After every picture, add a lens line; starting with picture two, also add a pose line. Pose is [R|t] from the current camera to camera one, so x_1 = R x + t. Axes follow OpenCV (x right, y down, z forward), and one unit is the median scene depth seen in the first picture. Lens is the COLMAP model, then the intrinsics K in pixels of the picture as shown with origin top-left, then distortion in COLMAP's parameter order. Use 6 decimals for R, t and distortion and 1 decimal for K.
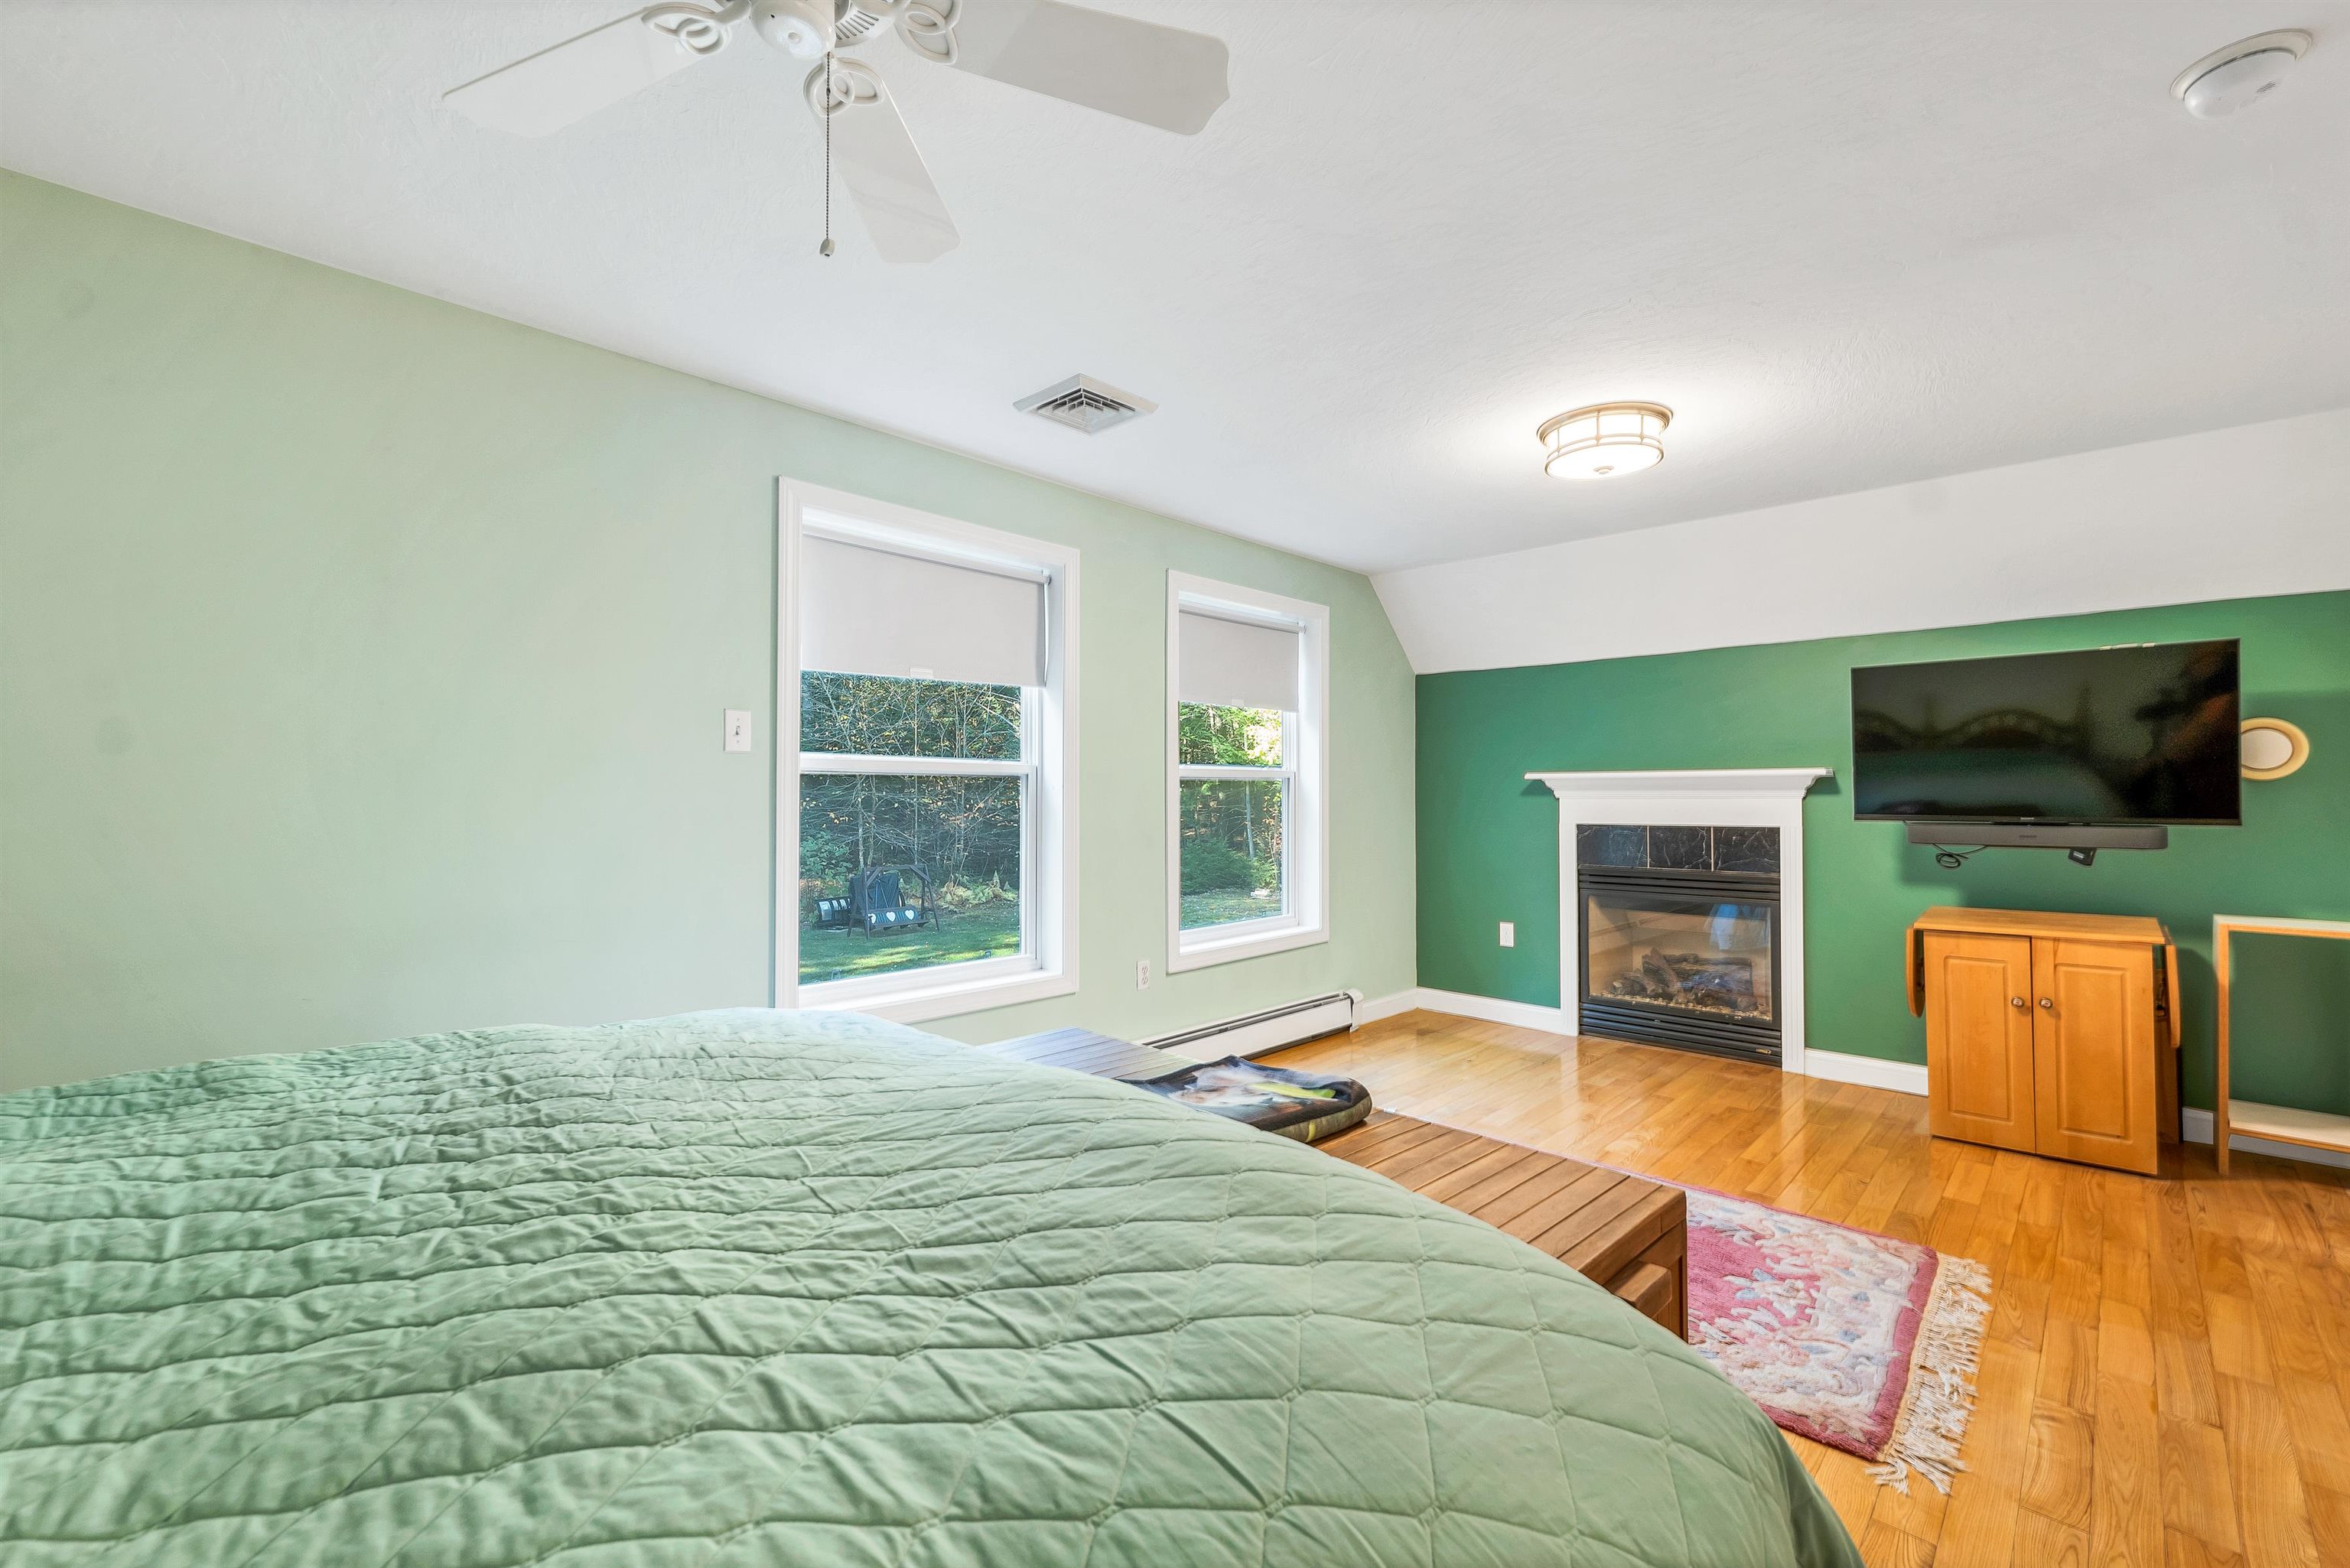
lens RADIAL K [[982.3, 0, 1176.3], [0, 982.3, 784.1], [0, 0, 1]] dist [0.001716, -0.000073]
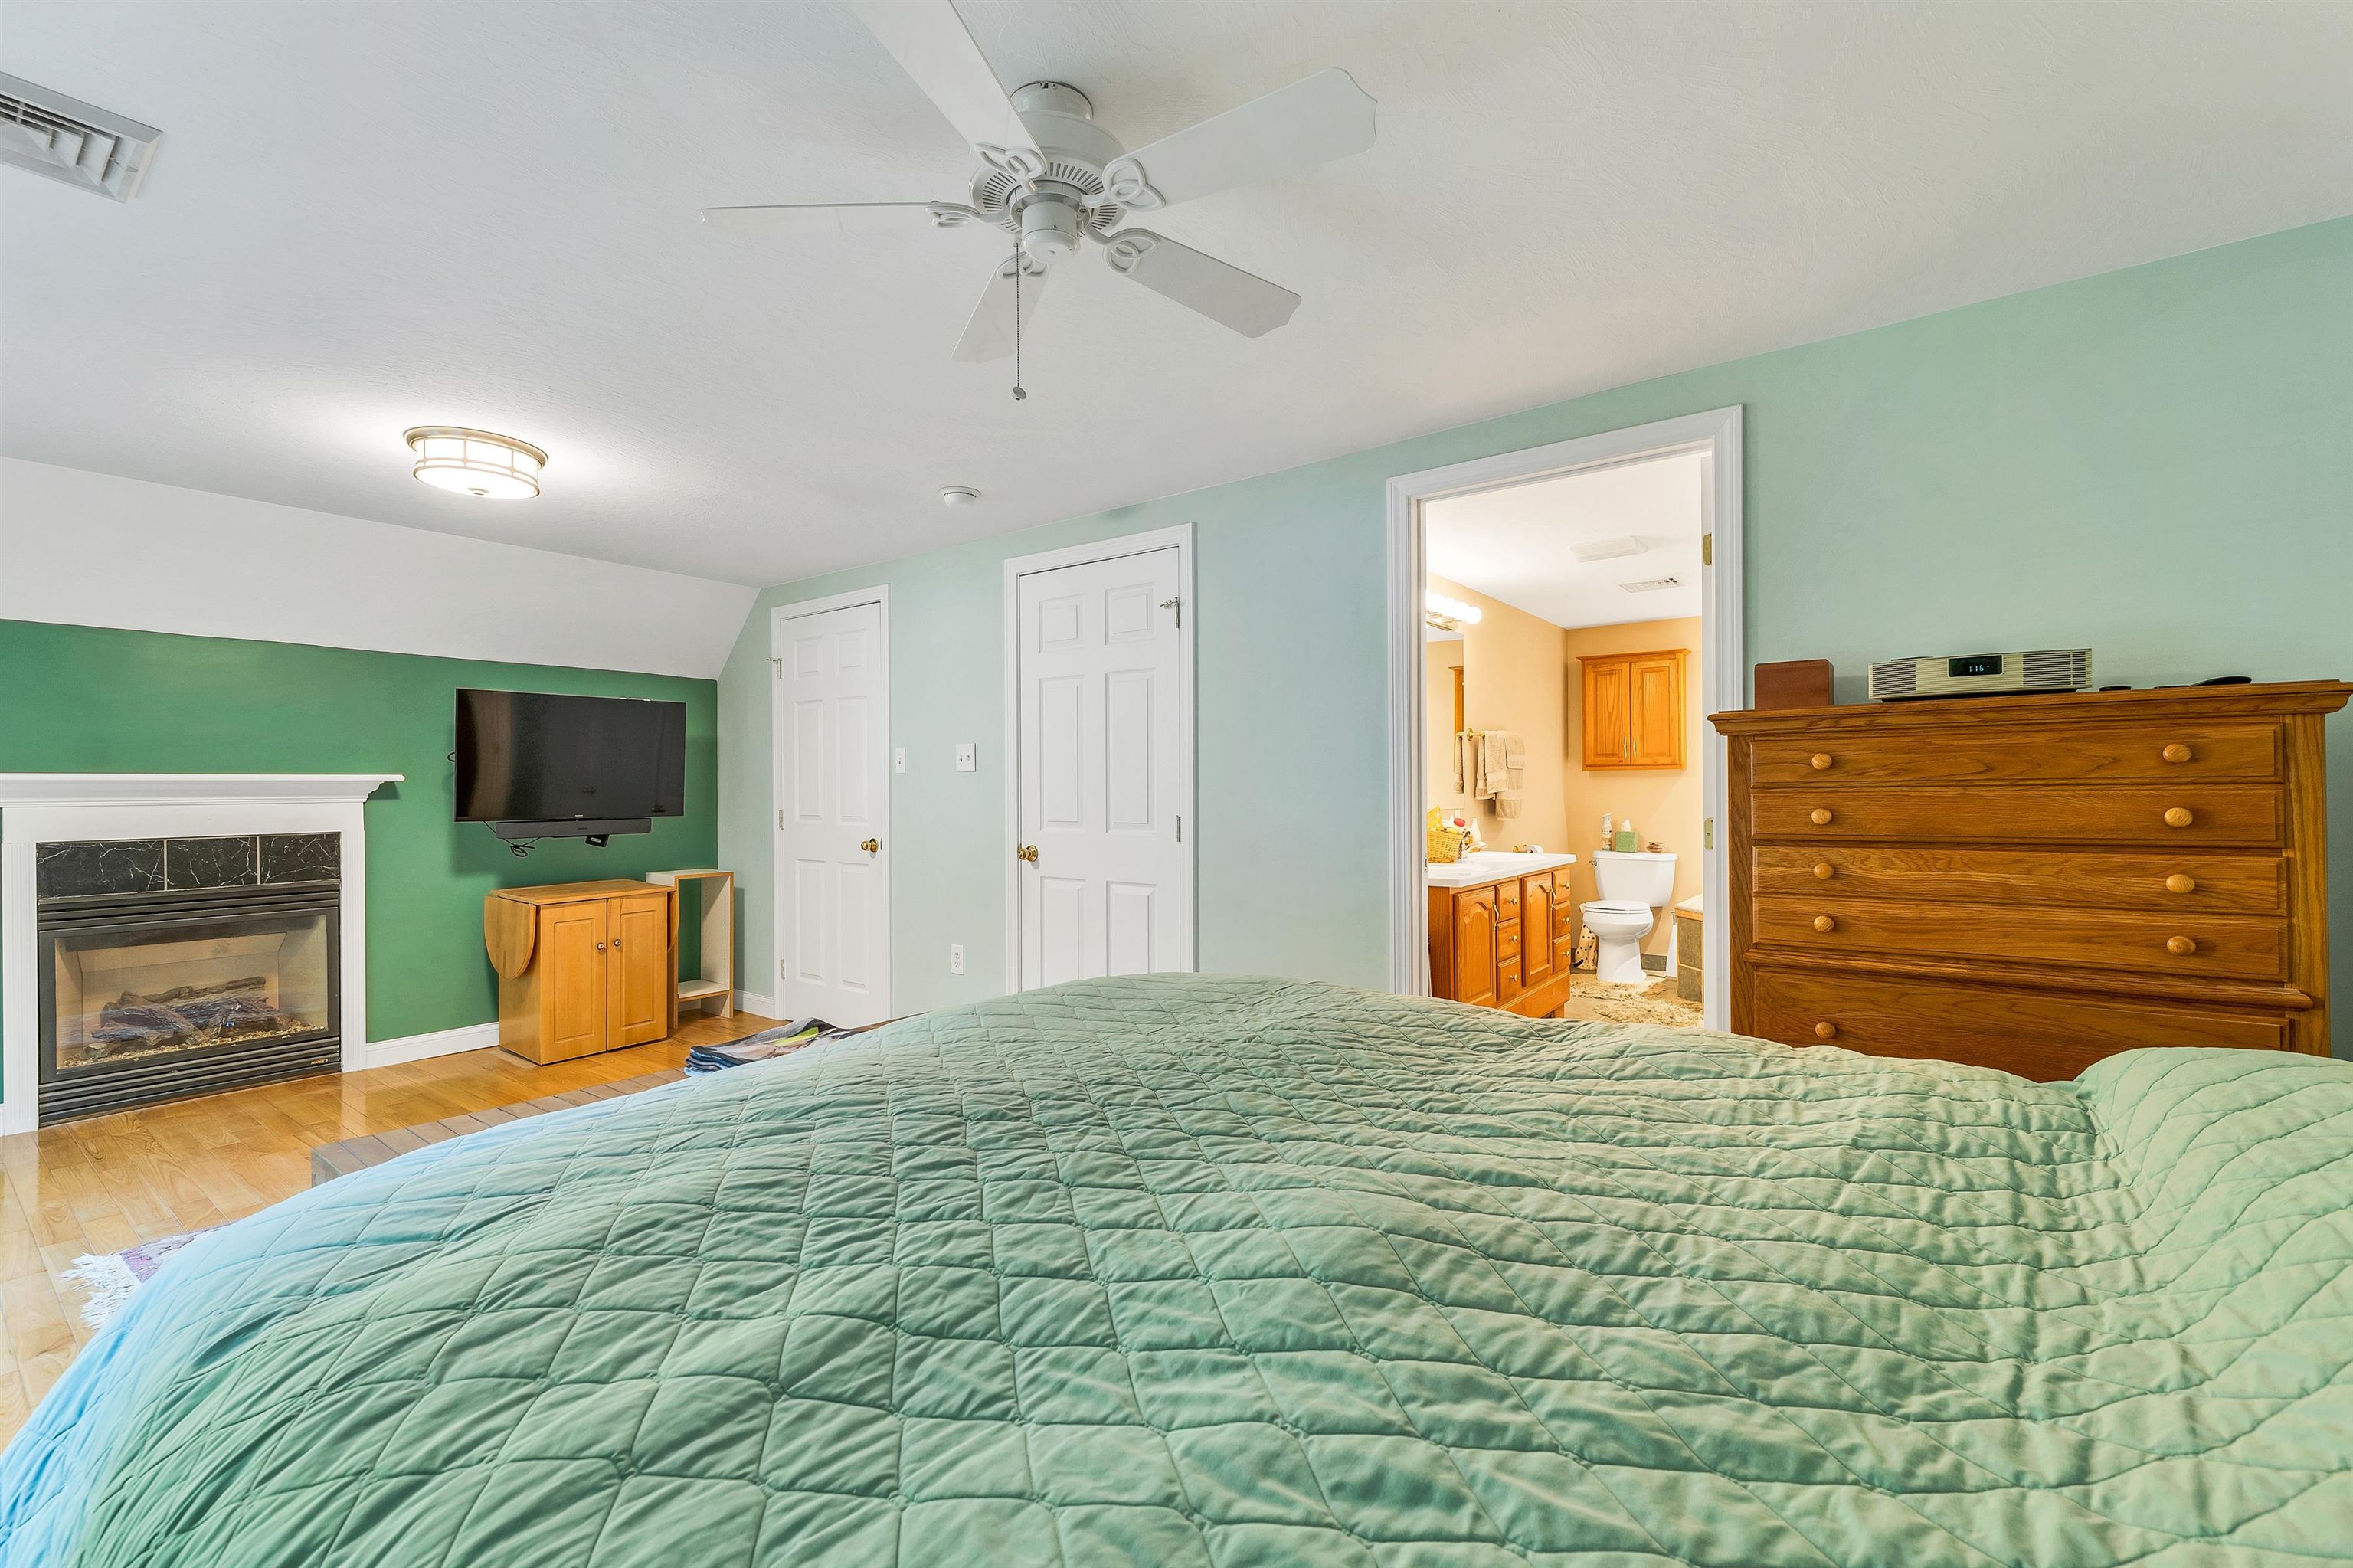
lens RADIAL K [[983.6, 0, 1187.2], [0, 983.6, 777.2], [0, 0, 1]] dist [0.001716, -0.000073]
pose [[-0.115567, 0.014498, 0.993194, -0.492144], [-0.000297, 0.999893, -0.014630, 0.001494], [-0.993300, -0.001985, -0.115551, 0.255391]]
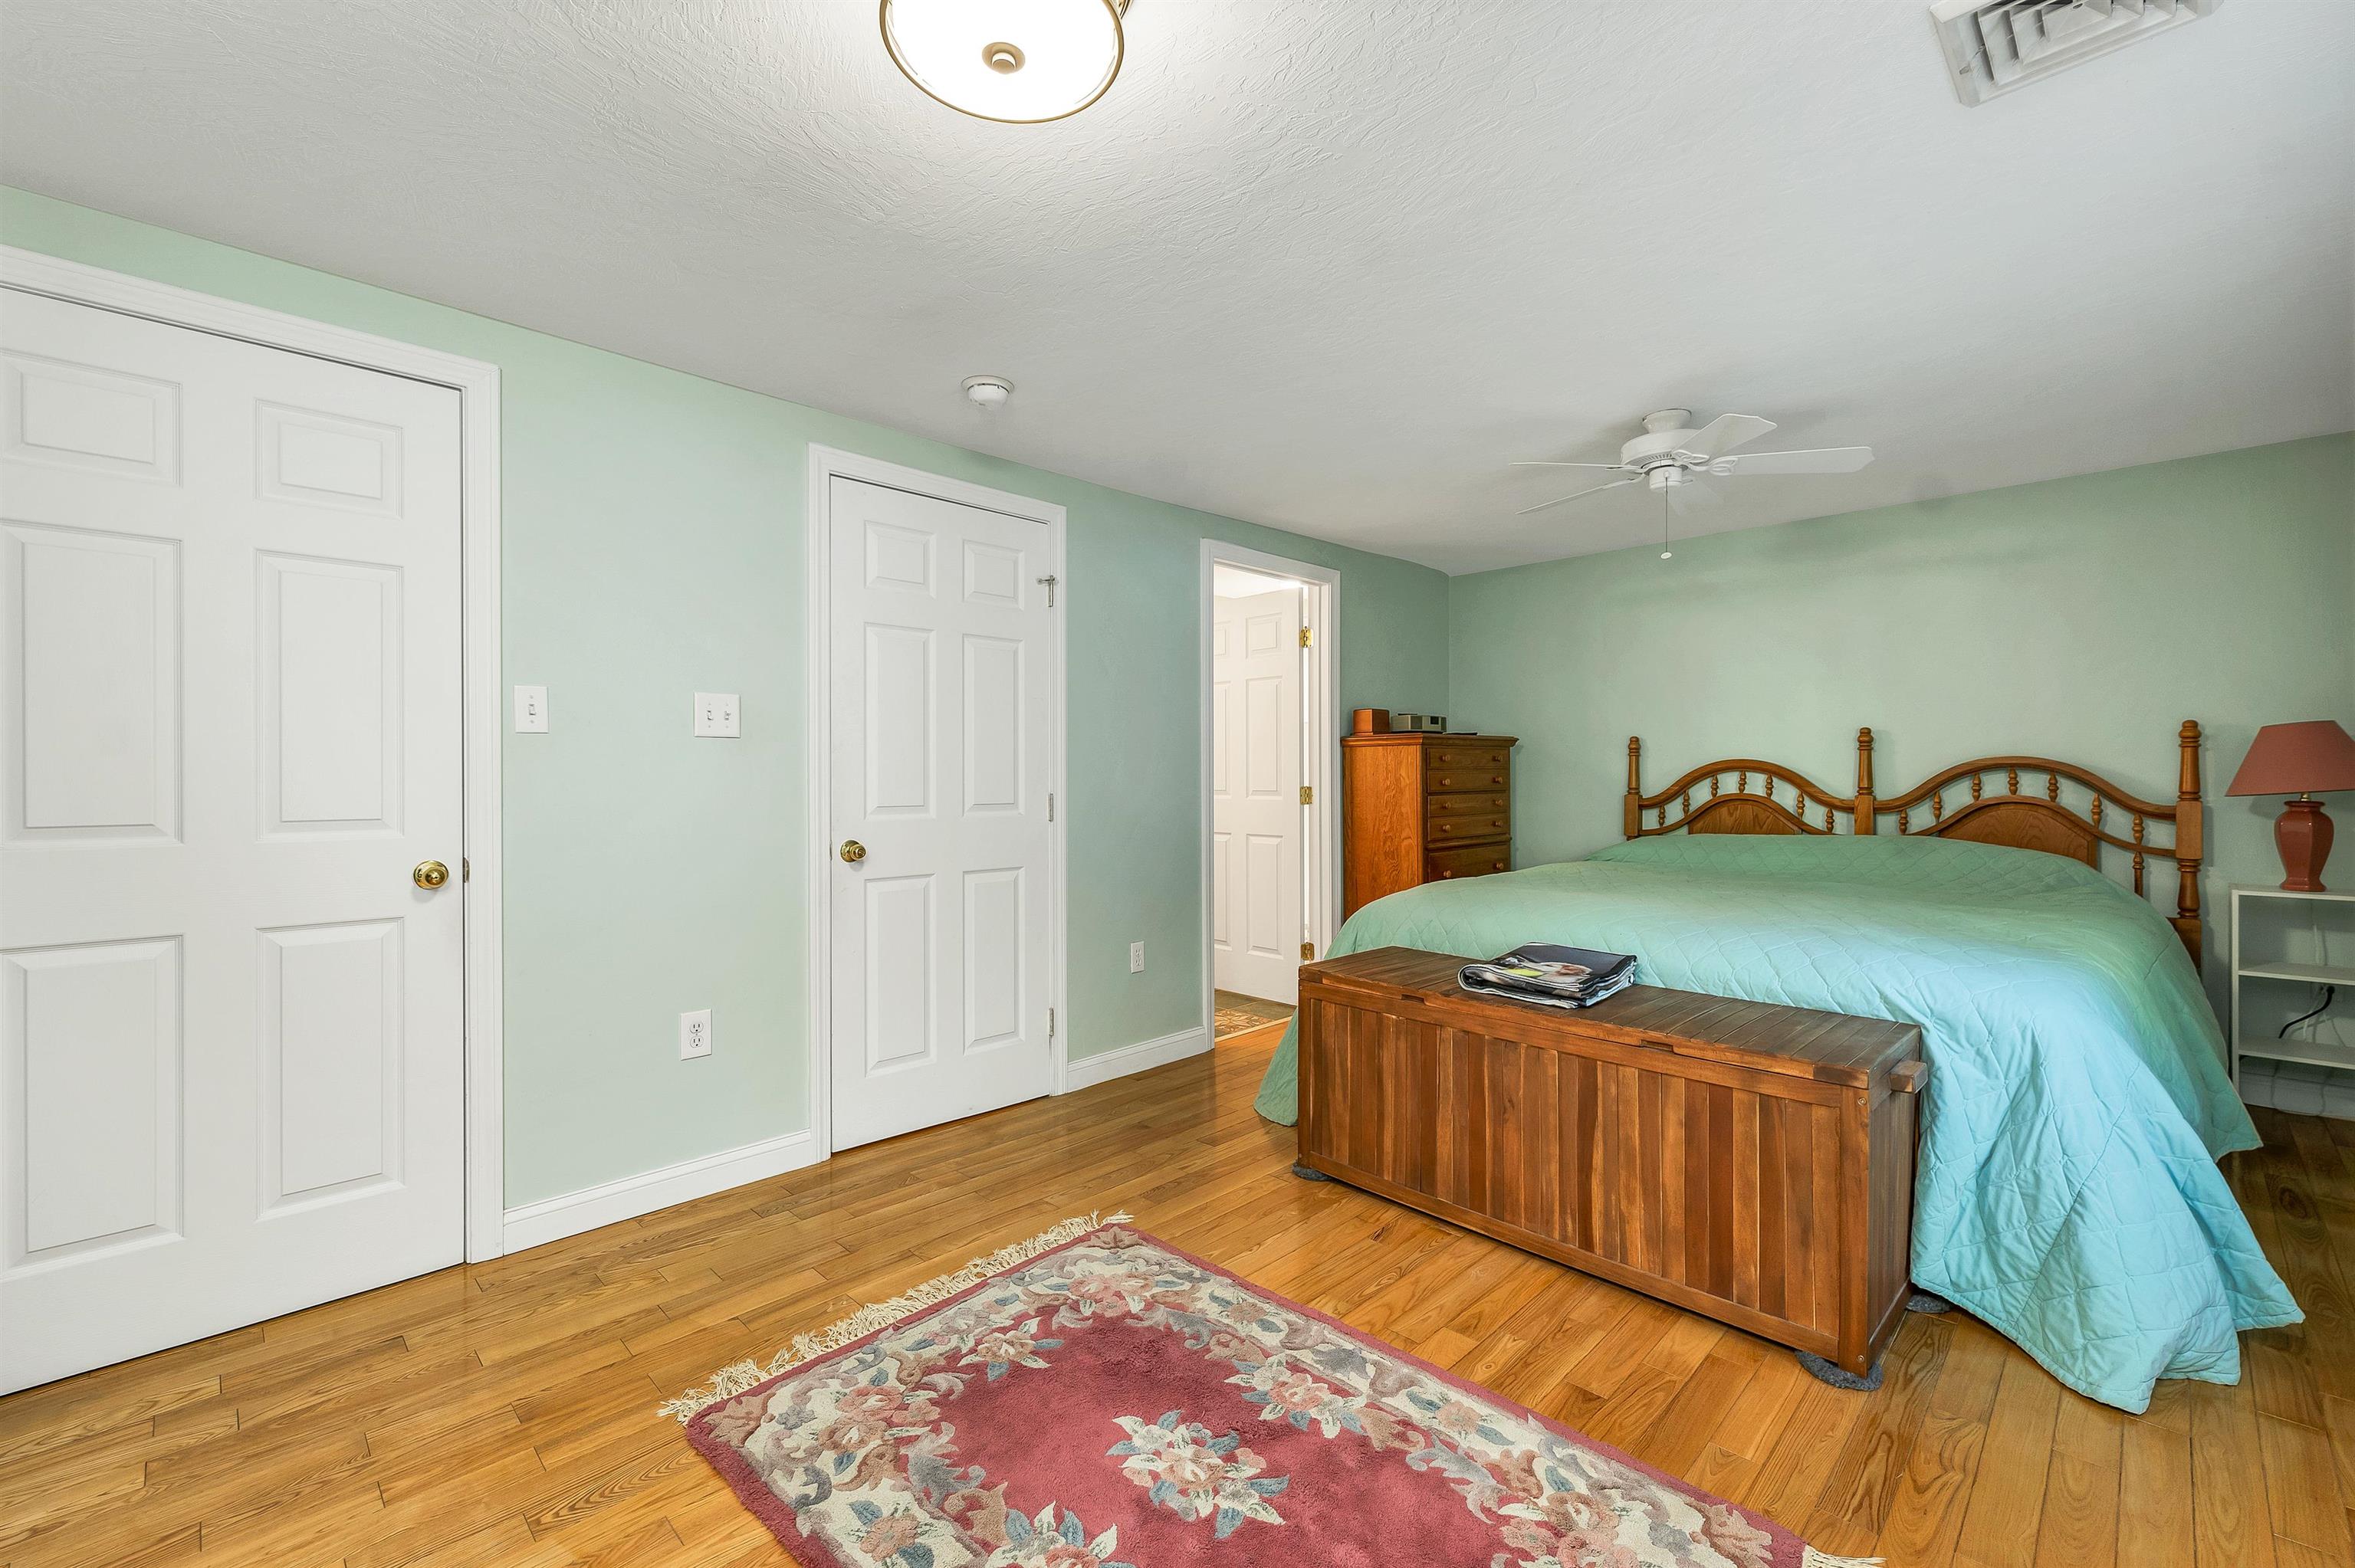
lens RADIAL K [[984.3, 0, 1187.0], [0, 984.3, 783.5], [0, 0, 1]] dist [0.001716, -0.000073]
pose [[-0.999695, 0.005868, 0.023980, 0.242582], [0.005845, 0.999982, -0.001016, 0.014795], [-0.023986, -0.000875, -0.999712, 1.038427]]
